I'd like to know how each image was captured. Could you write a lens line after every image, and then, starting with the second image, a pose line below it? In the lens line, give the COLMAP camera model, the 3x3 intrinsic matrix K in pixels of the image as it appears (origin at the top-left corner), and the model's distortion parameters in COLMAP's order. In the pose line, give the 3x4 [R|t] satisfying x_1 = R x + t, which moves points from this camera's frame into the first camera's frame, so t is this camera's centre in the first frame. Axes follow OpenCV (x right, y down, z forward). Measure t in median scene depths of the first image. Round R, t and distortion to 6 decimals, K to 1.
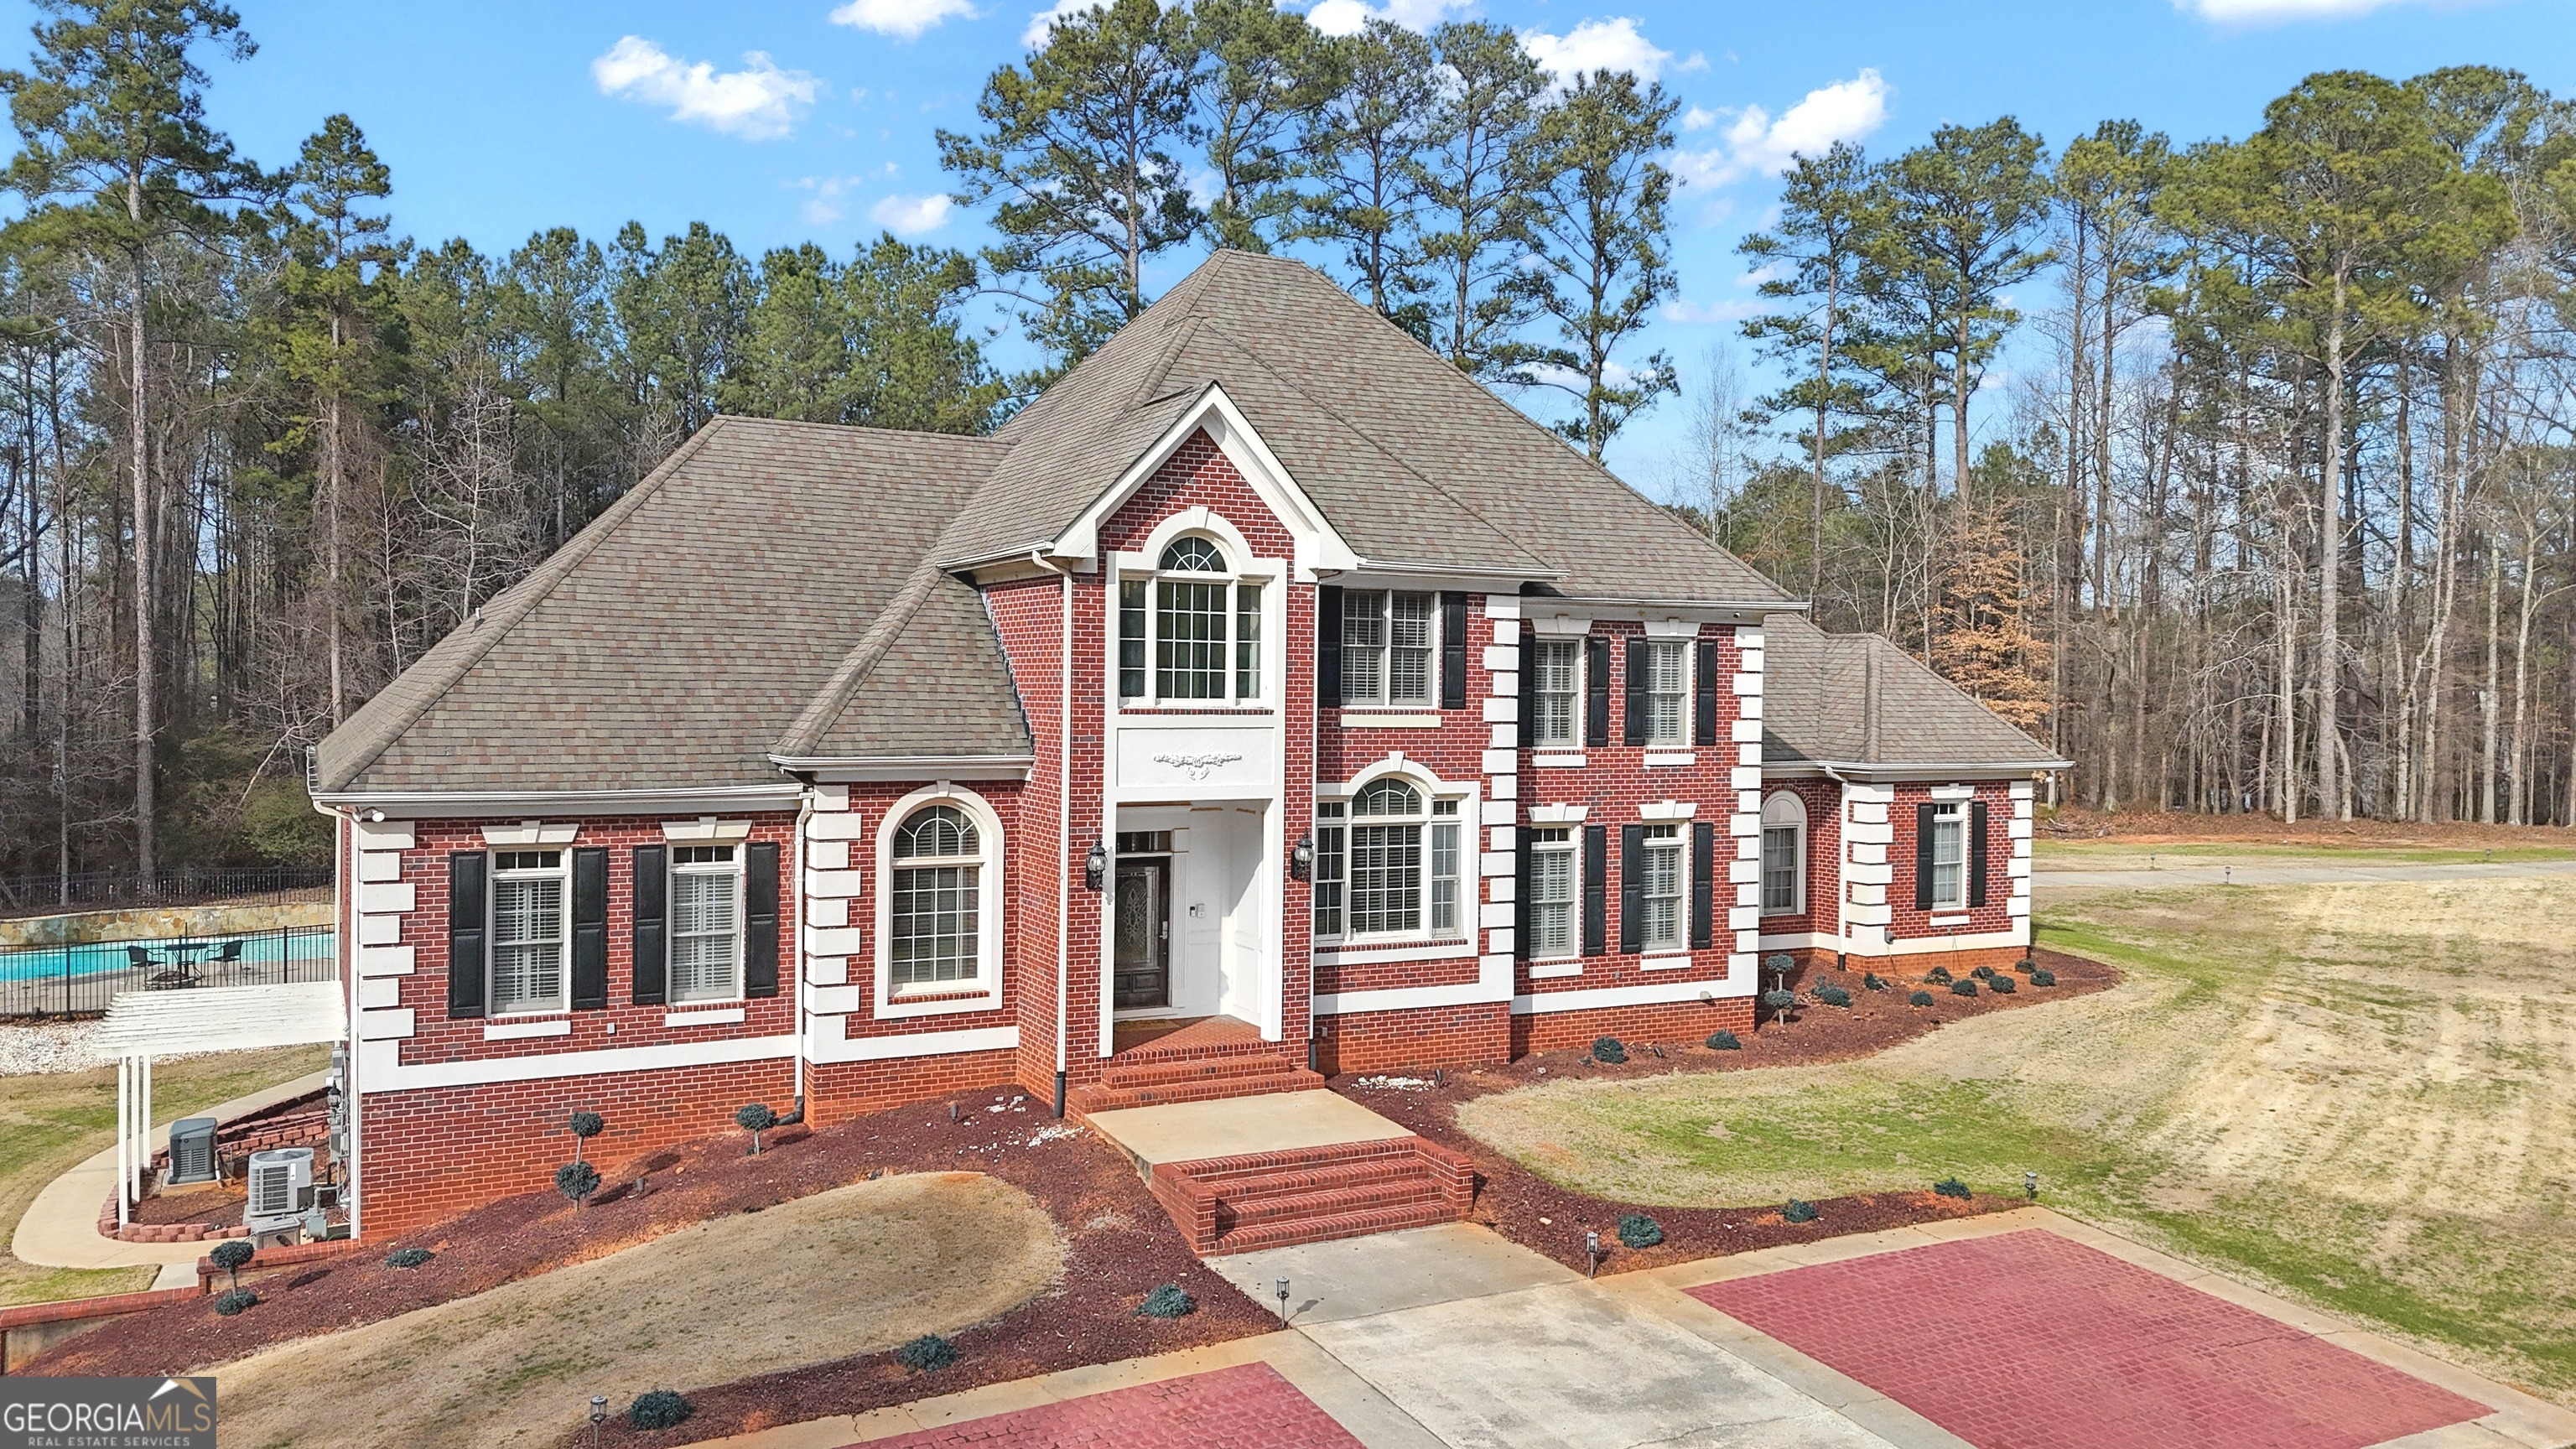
lens RADIAL K [[1891.6, 0, 1279.7], [0, 1891.6, 729.2], [0, 0, 1]] dist [0.063407, -0.056198]
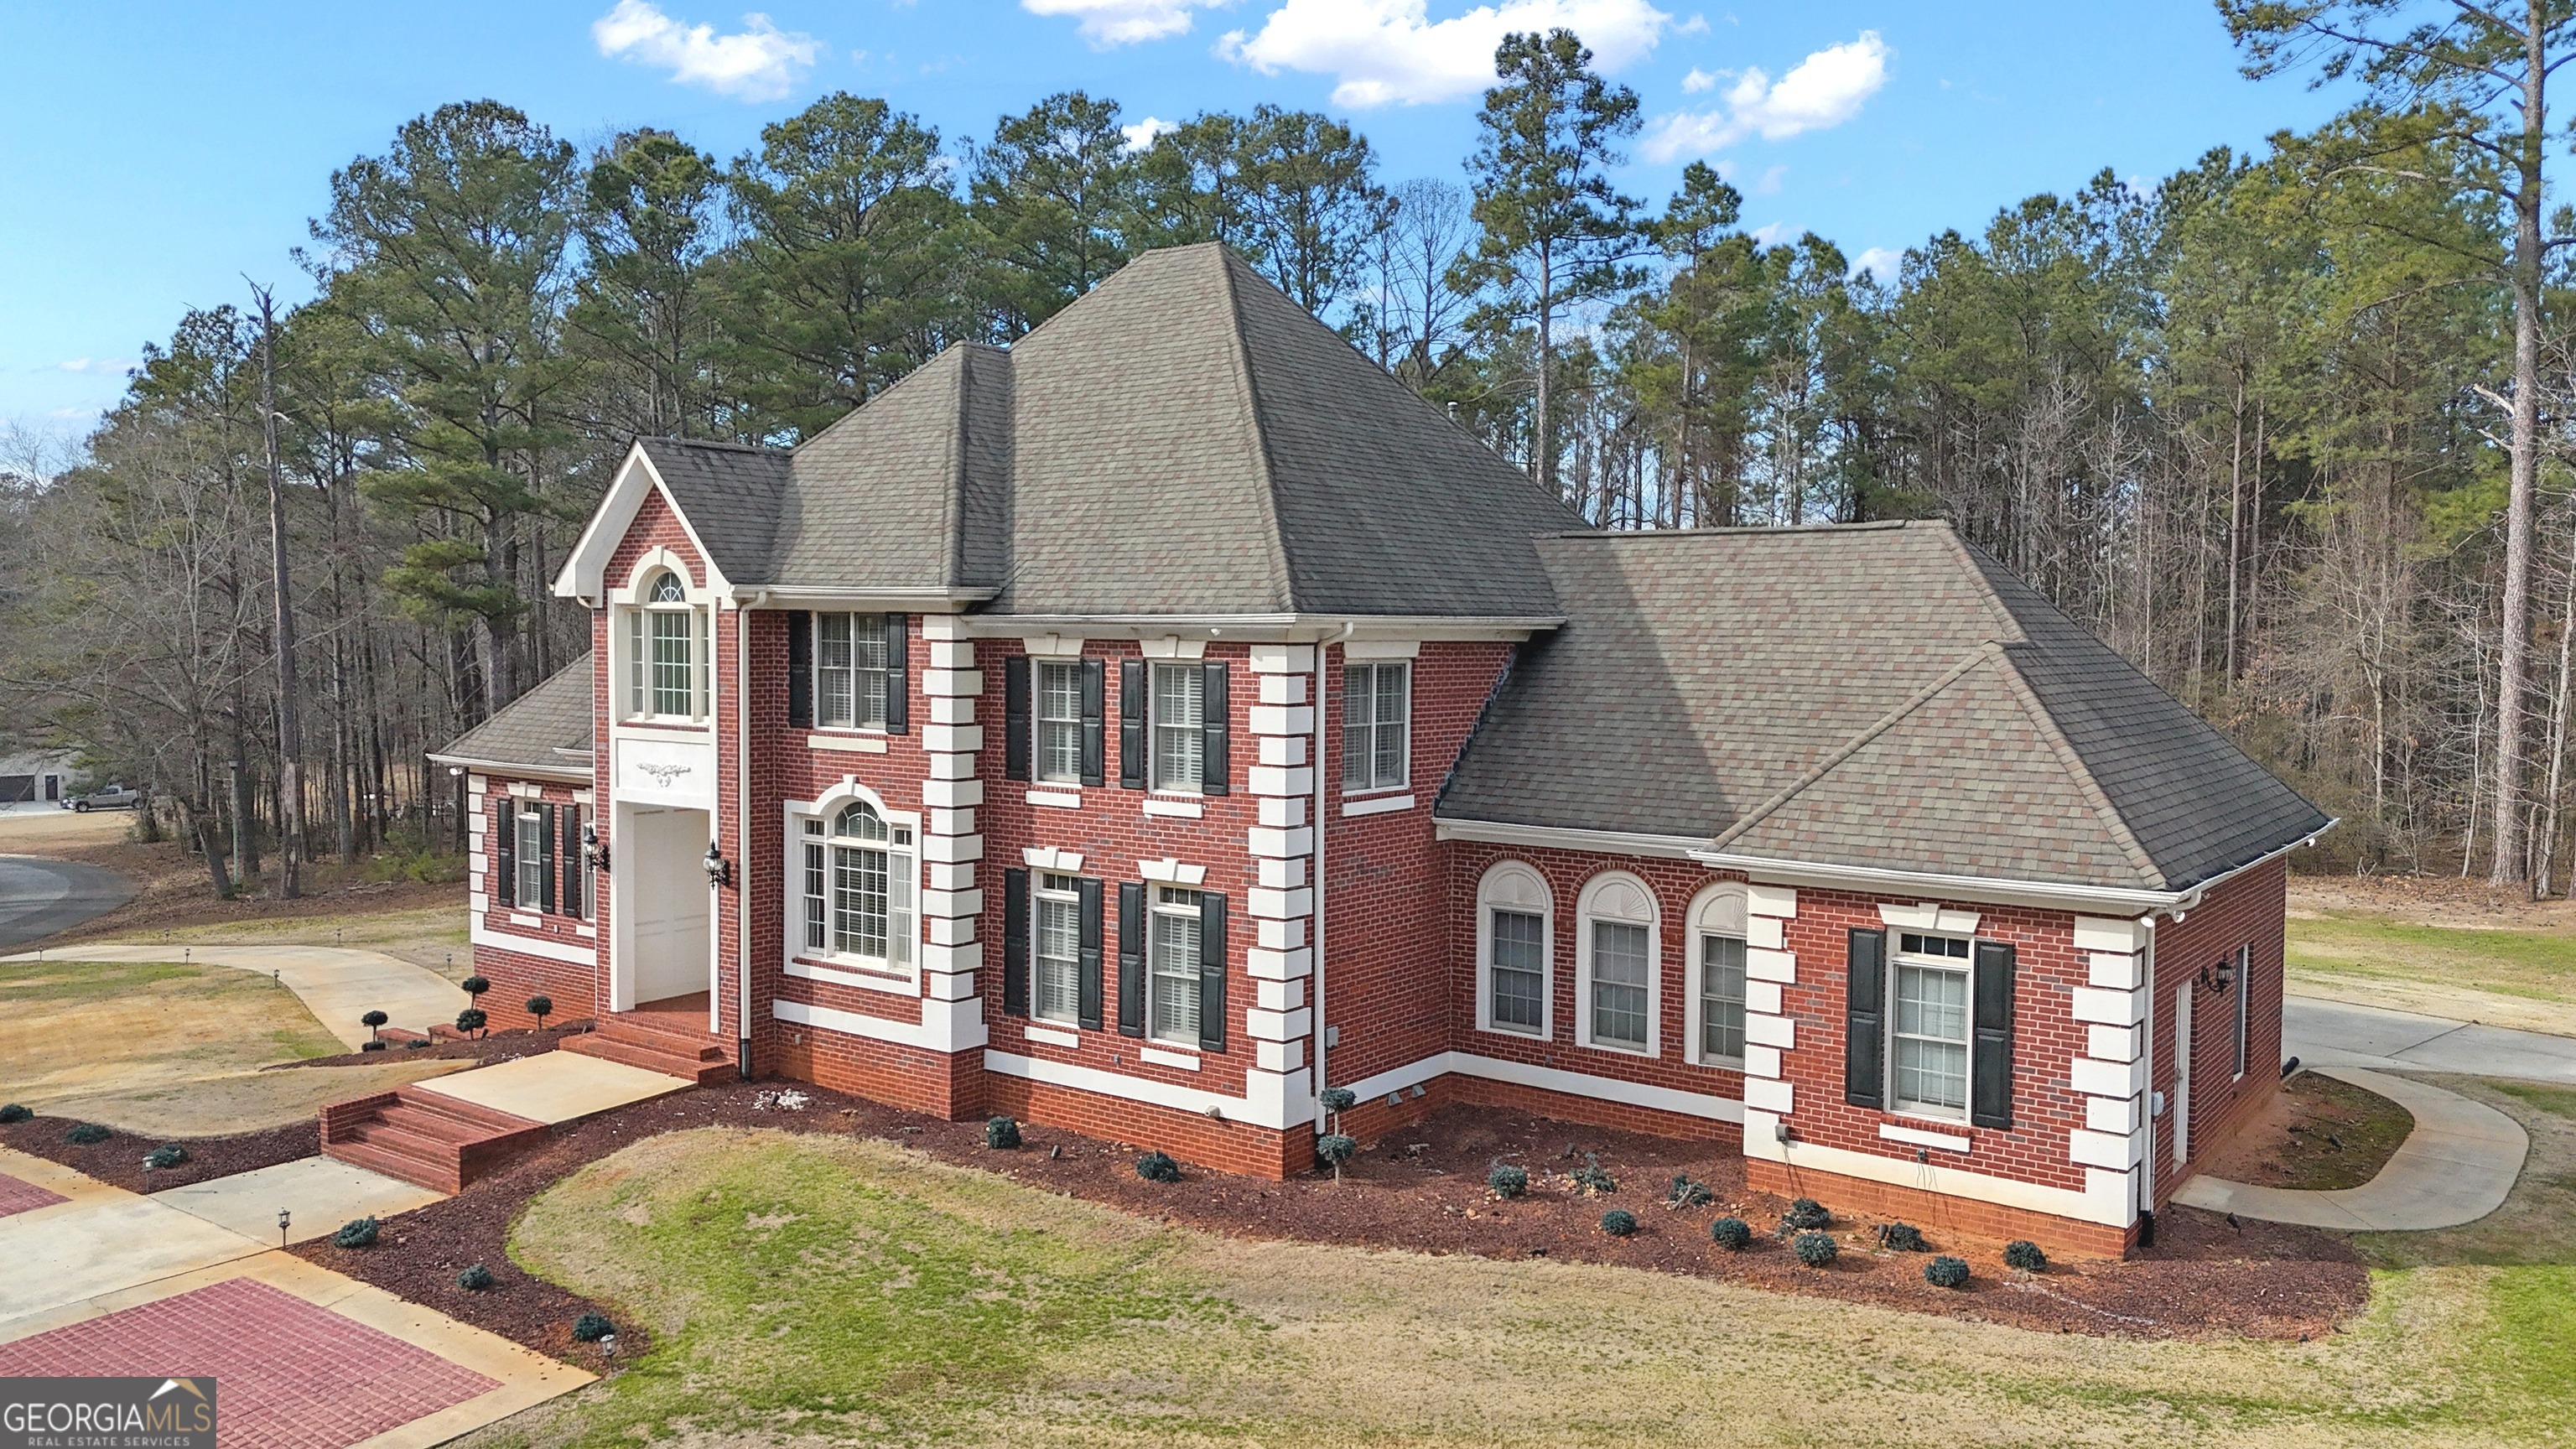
lens RADIAL K [[1891.6, 0, 1286.3], [0, 1891.6, 722.9], [0, 0, 1]] dist [0.063407, -0.056198]
pose [[0.441035, 0.039500, -0.896620, 1.043460], [-0.026854, 0.999165, 0.030808, -0.051895], [0.897088, 0.010491, 0.441727, 0.754513]]
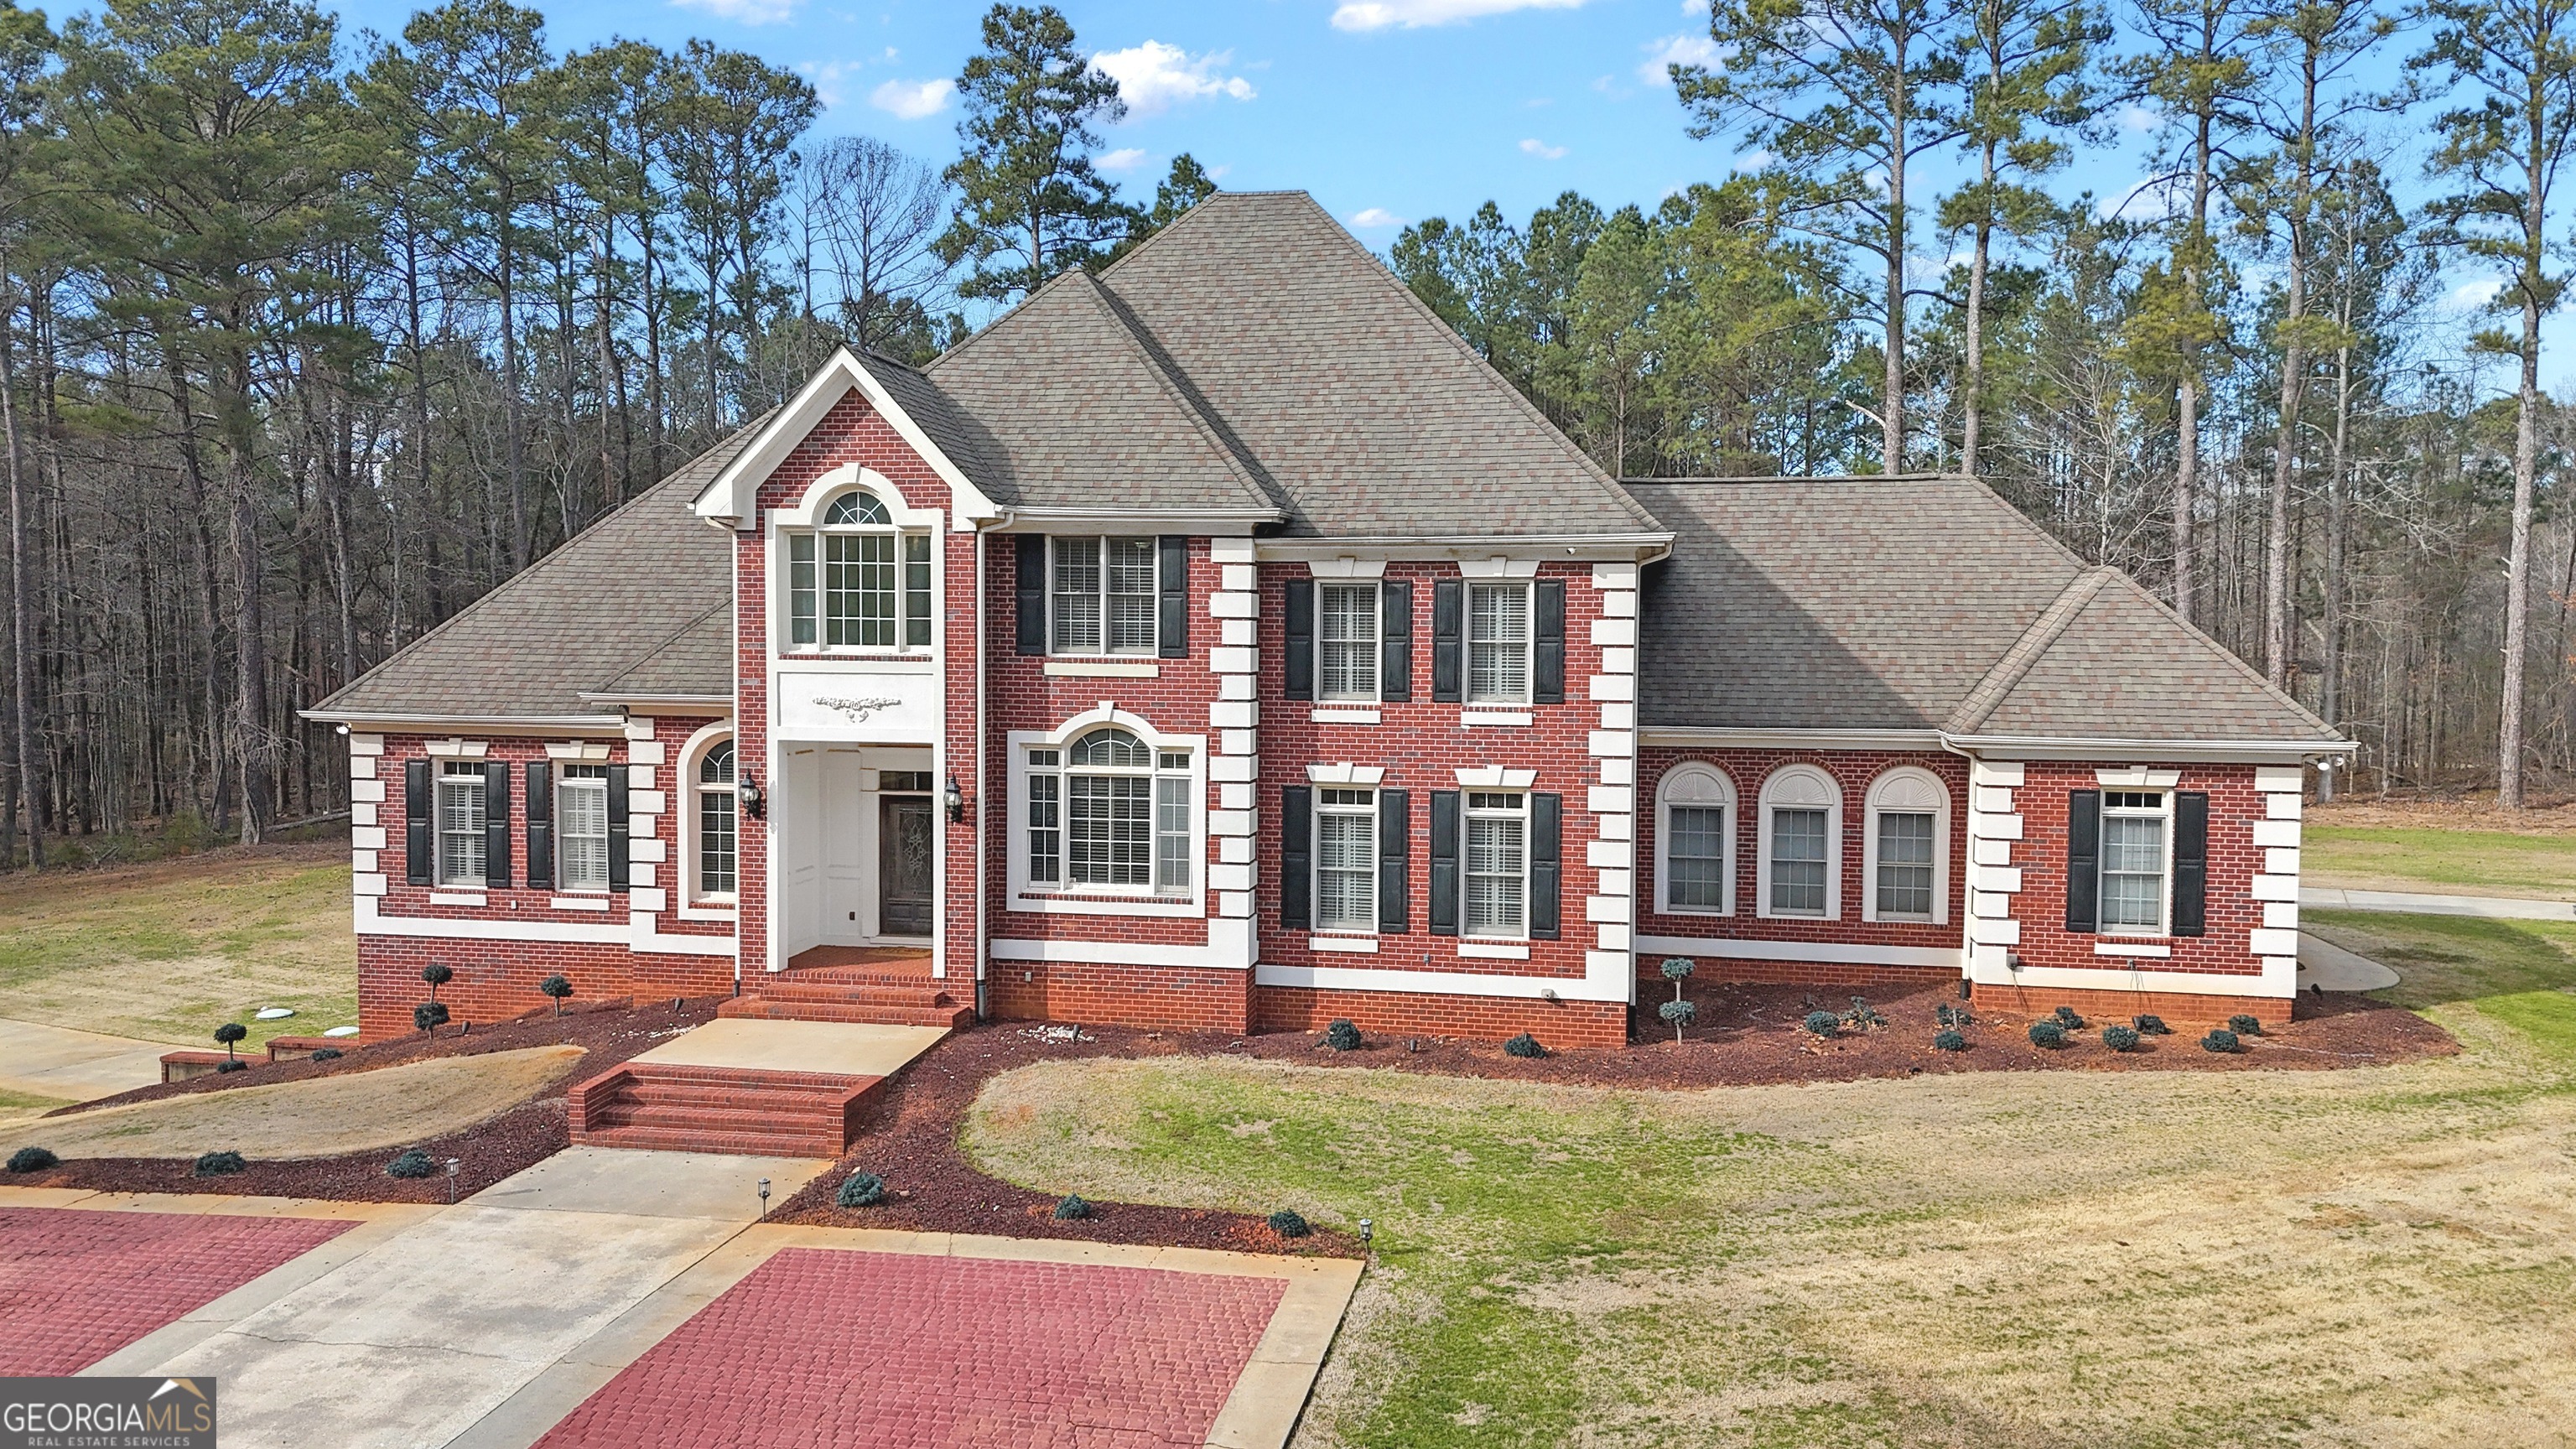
lens RADIAL K [[1891.6, 0, 1283.8], [0, 1891.6, 731.3], [0, 0, 1]] dist [0.063407, -0.056198]
pose [[0.789303, 0.030252, -0.613258, 0.726151], [-0.014605, 0.999428, 0.030503, -0.003691], [0.613830, -0.015120, 0.789293, 0.279256]]
